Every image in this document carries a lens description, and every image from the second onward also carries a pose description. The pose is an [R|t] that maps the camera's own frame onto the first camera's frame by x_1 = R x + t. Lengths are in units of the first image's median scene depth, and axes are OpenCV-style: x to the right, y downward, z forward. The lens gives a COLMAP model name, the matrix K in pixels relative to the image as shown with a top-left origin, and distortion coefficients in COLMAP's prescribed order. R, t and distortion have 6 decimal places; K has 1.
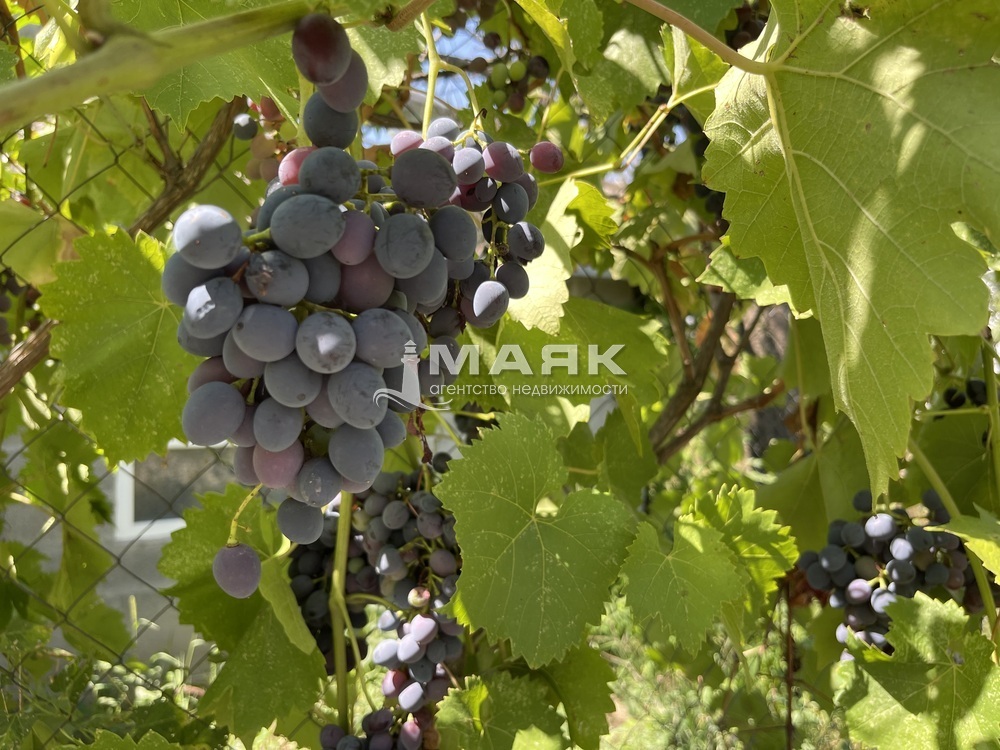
lens RADIAL K [[759.5, 0, 501.2], [0, 759.5, 372.0], [0, 0, 1]] dist [0.052800, -0.054736]
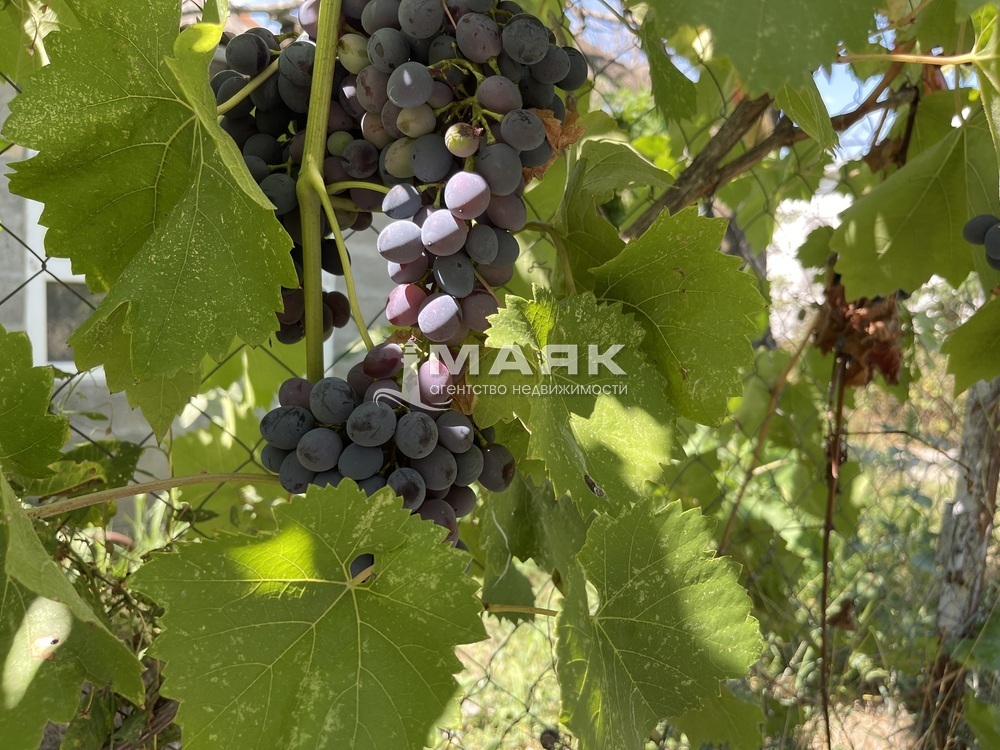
lens RADIAL K [[759.5, 0, 498.7], [0, 759.5, 379.1], [0, 0, 1]] dist [0.052800, -0.054736]
pose [[0.993911, 0.041428, 0.102104, -0.126077], [-0.048946, 0.996184, 0.072257, 0.417233], [-0.098721, -0.076815, 0.992146, 0.382539]]
